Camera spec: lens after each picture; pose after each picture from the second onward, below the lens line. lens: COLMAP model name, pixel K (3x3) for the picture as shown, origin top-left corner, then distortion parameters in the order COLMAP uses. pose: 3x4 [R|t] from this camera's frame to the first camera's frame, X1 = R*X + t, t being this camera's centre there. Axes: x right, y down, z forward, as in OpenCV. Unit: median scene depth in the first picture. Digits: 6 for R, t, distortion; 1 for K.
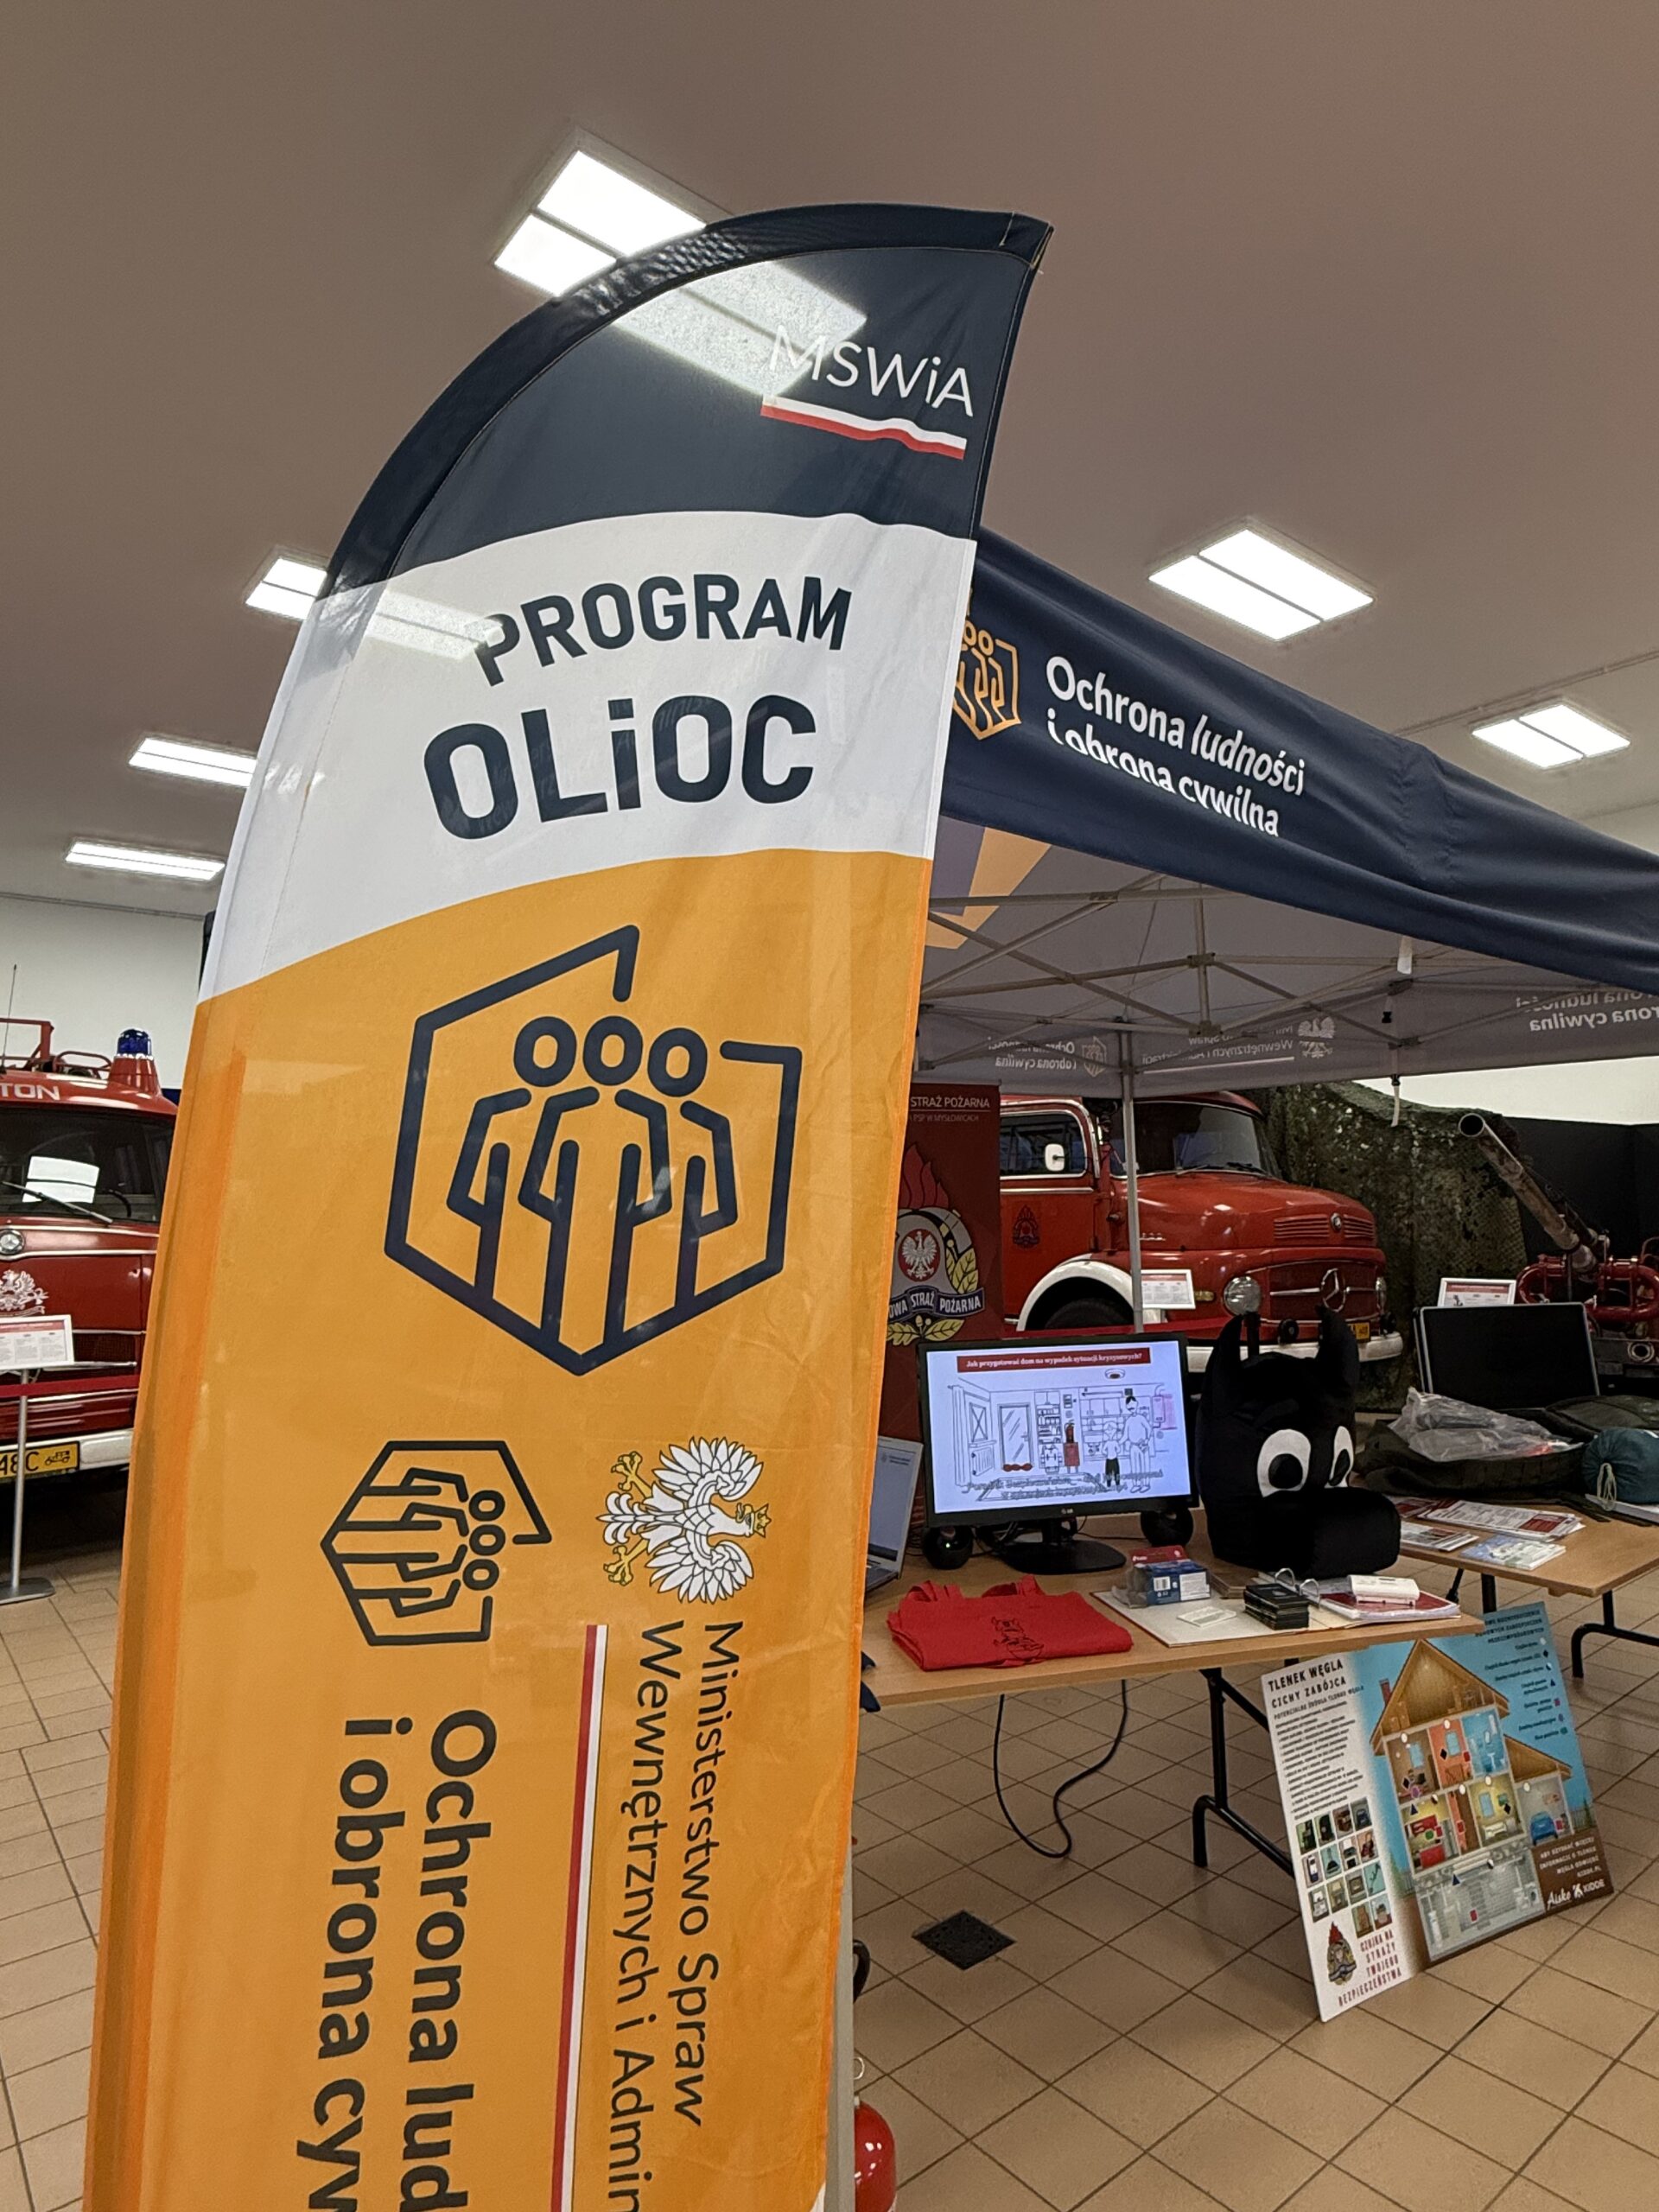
lens RADIAL K [[1278.3, 0, 832.0], [0, 1278.3, 1100.7], [0, 0, 1]] dist [-0.008133, 0.000032]
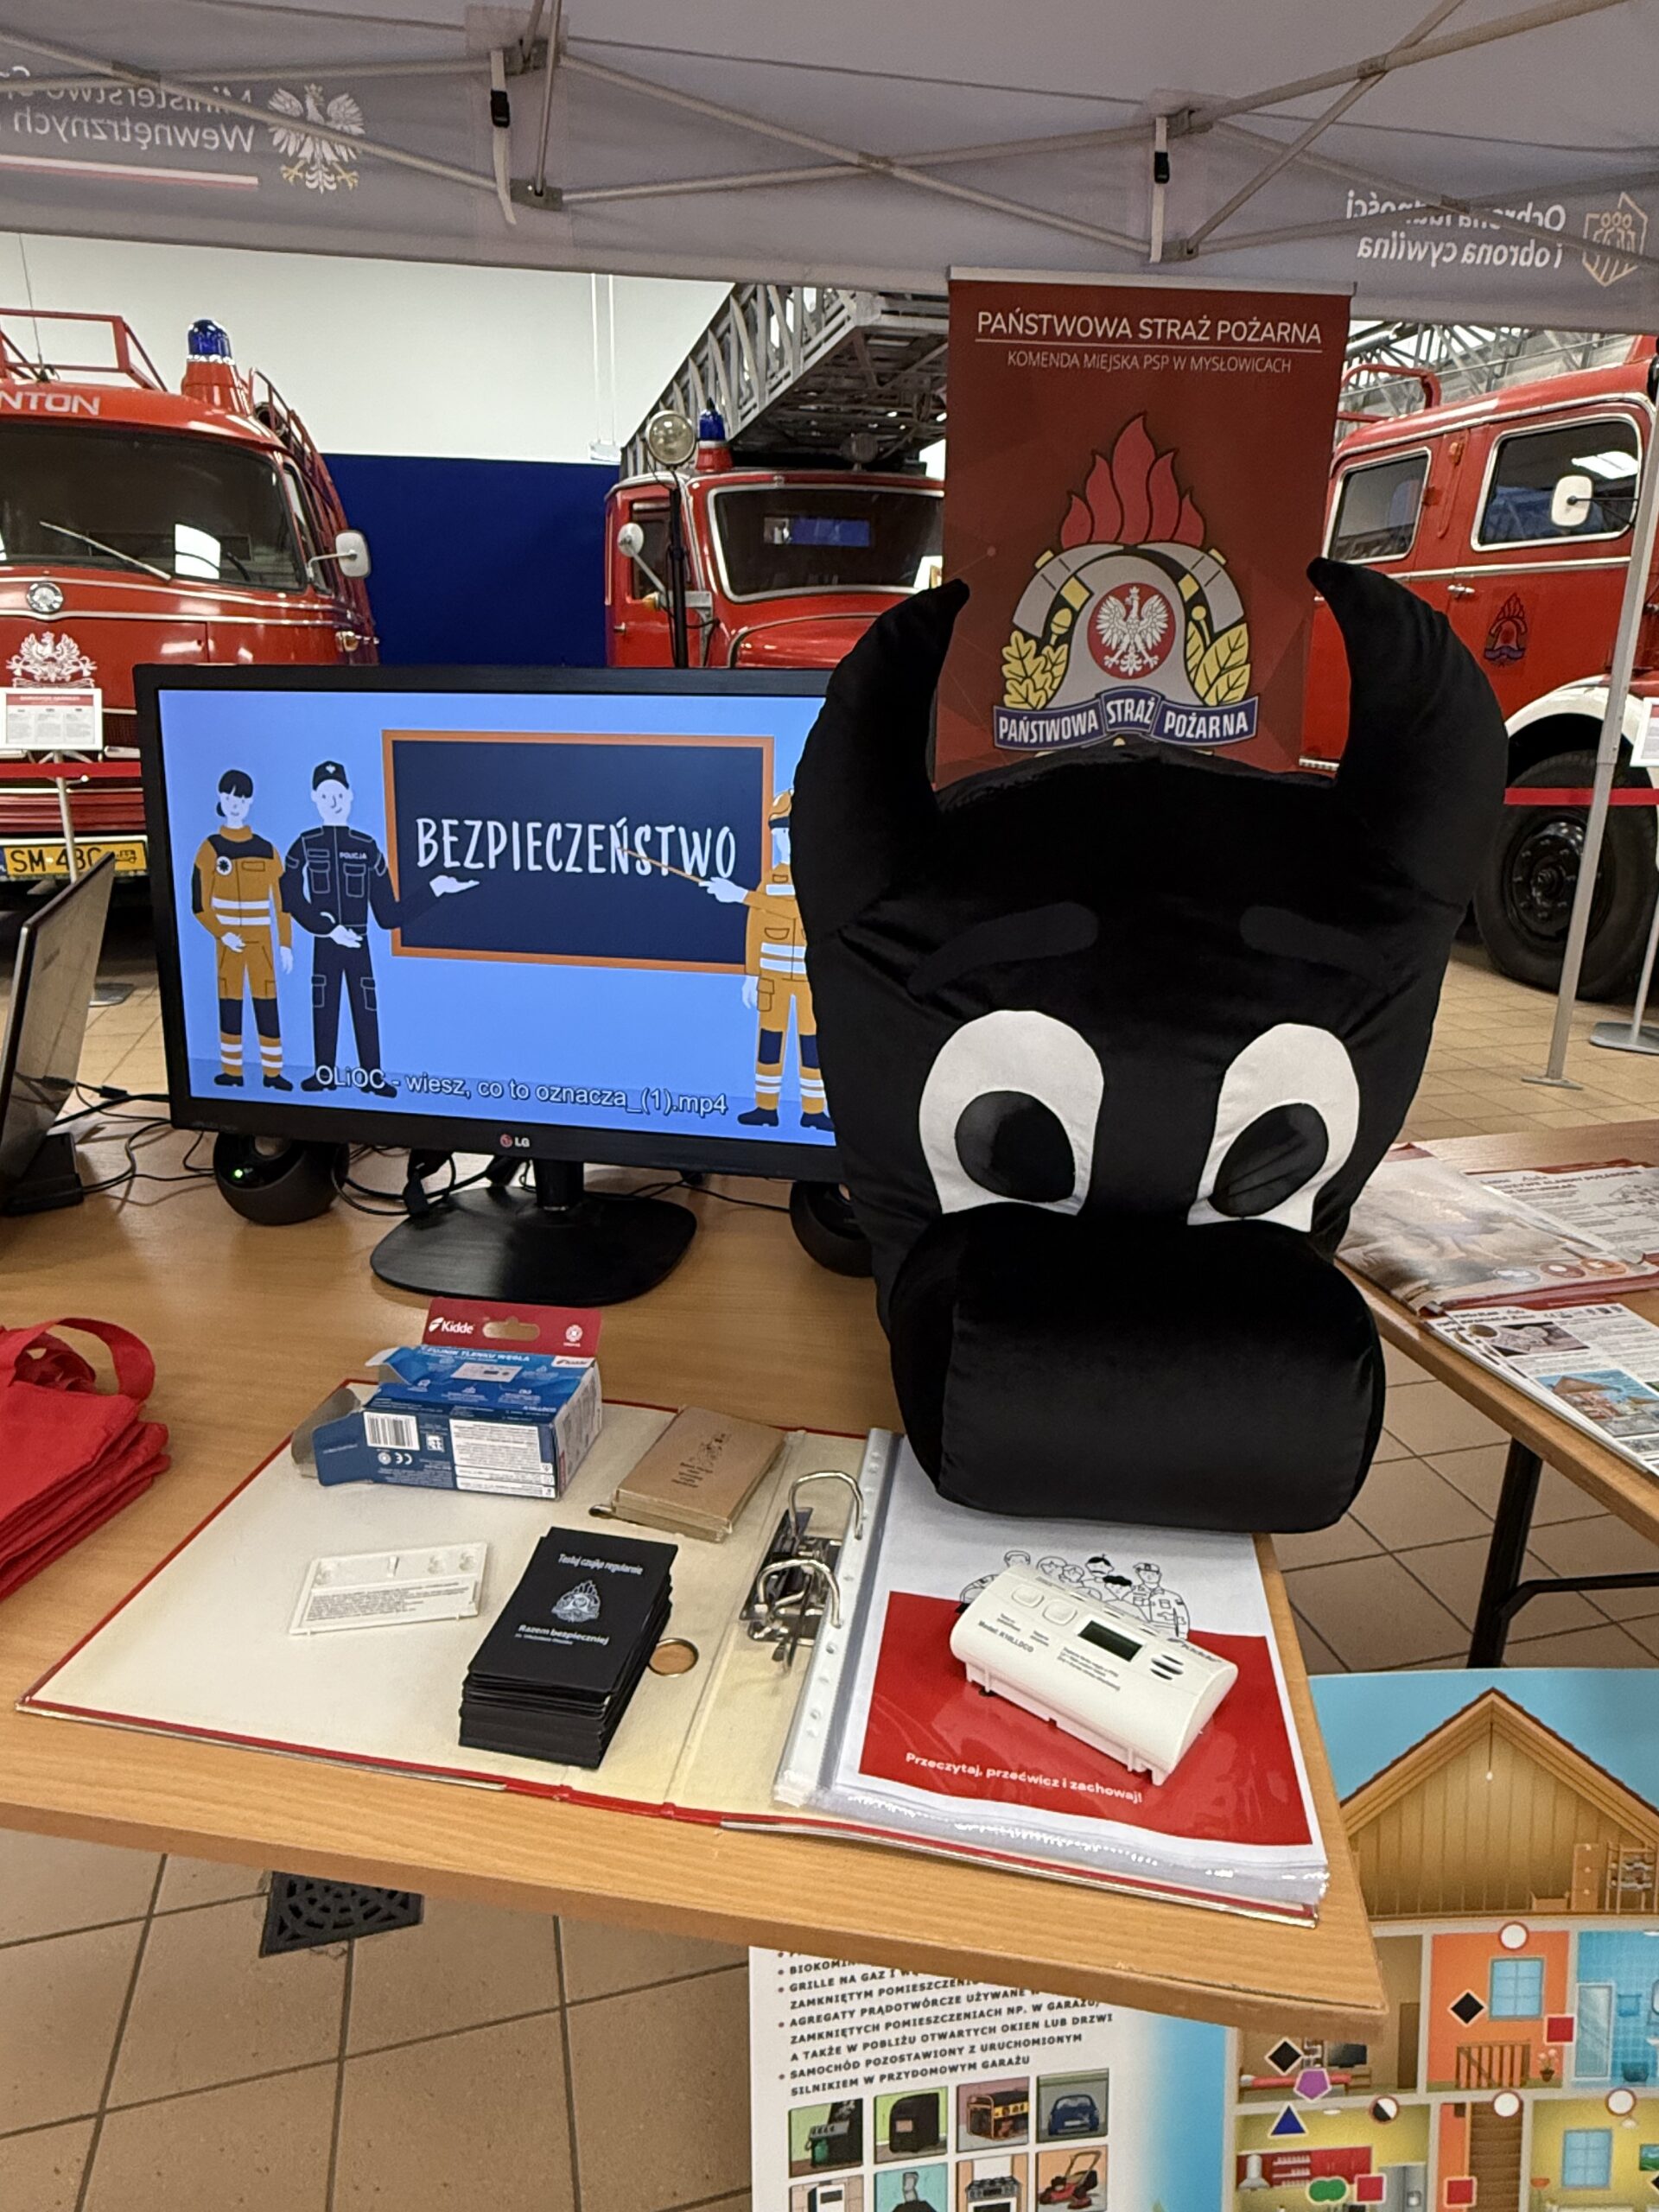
lens RADIAL K [[1325.7, 0, 832.0], [0, 1325.7, 1109.9], [0, 0, 1]] dist [0.004598, -0.001199]
pose [[0.907105, 0.155694, -0.391049, 0.226467], [0.012711, 0.918513, 0.395187, 0.085229], [0.420711, -0.363447, 0.831209, 0.384511]]
